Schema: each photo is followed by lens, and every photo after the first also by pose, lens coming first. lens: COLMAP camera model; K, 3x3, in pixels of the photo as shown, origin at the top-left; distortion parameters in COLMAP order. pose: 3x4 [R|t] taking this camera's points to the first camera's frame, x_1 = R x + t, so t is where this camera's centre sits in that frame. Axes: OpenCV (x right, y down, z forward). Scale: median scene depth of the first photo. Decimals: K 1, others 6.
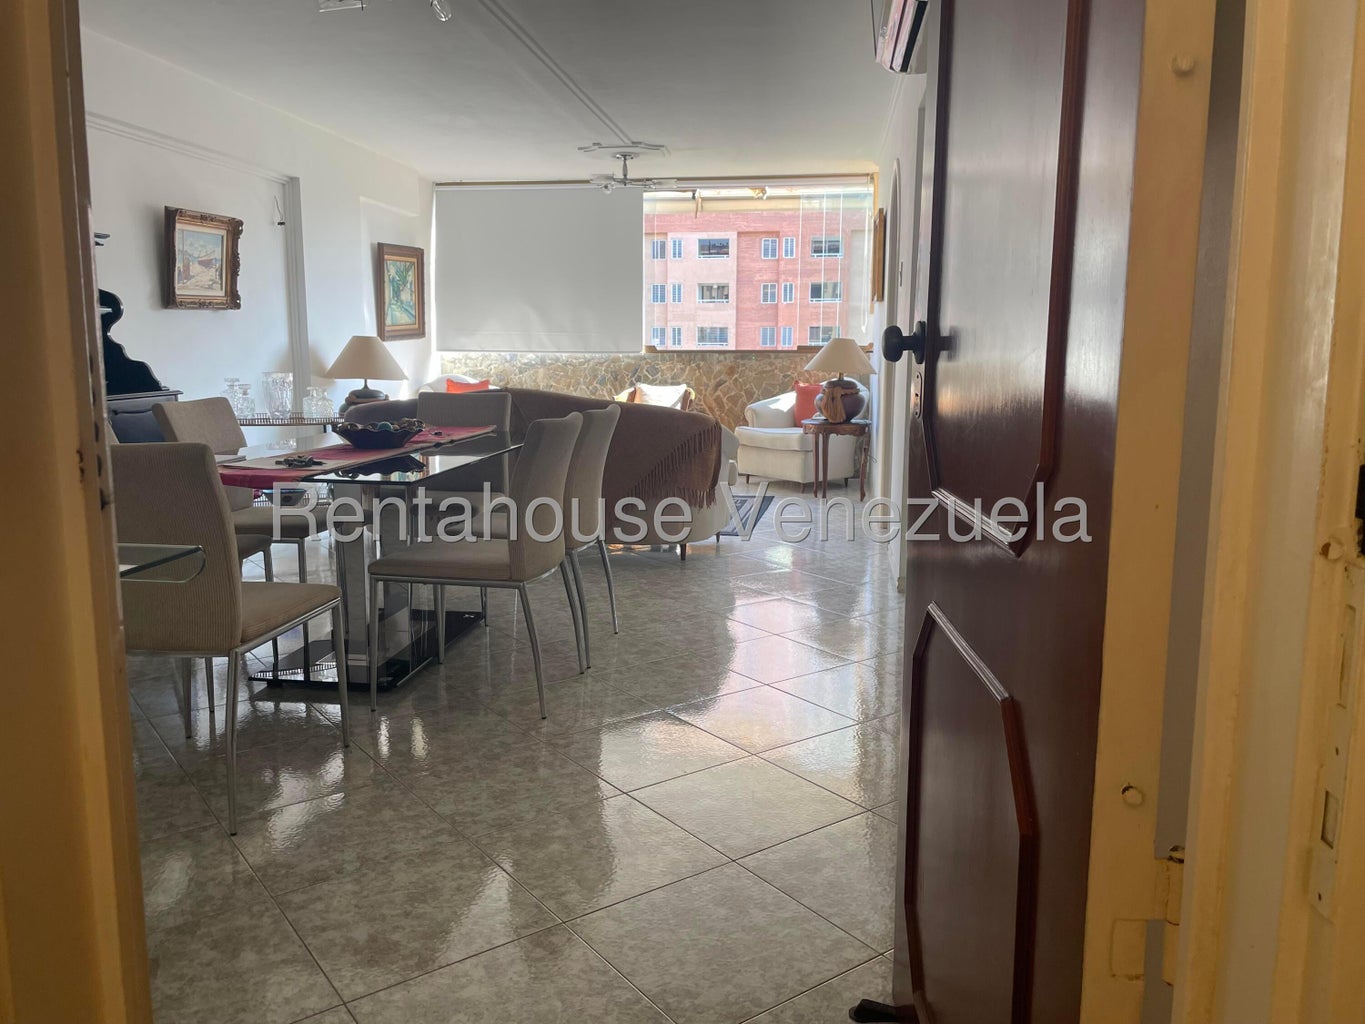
lens RADIAL K [[1080.8, 0, 682.0], [0, 1080.8, 507.4], [0, 0, 1]] dist [0.092323, -0.062047]
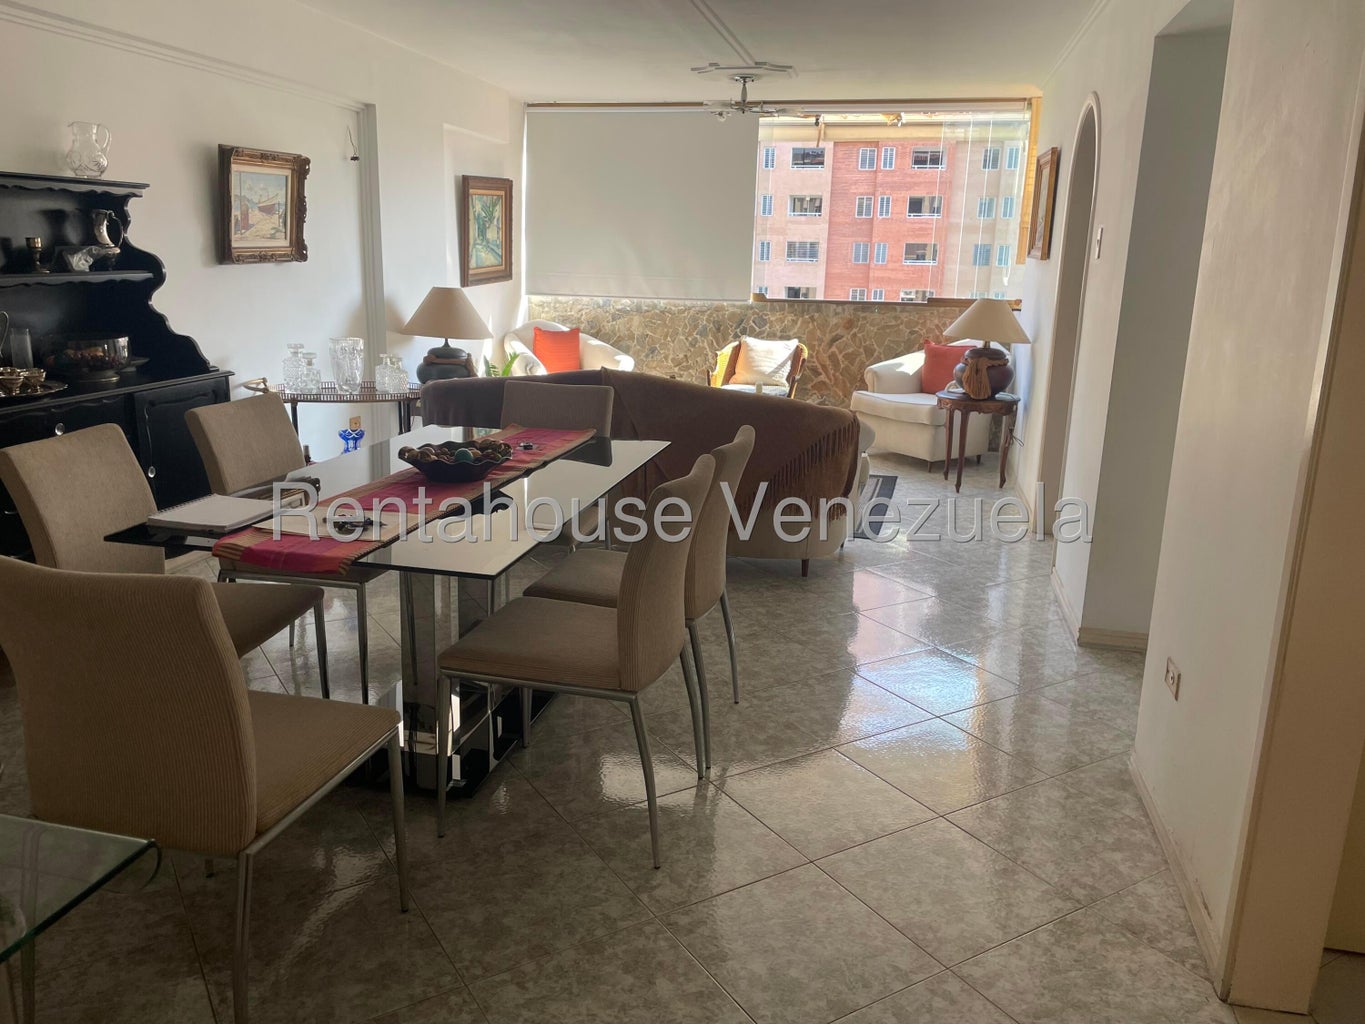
lens RADIAL K [[1080.8, 0, 678.2], [0, 1080.8, 509.8], [0, 0, 1]] dist [0.092323, -0.062047]
pose [[0.996585, 0.039188, -0.072687, -0.029086], [-0.033160, 0.996051, 0.082354, -0.052993], [0.075627, -0.079663, 0.993949, 0.112097]]
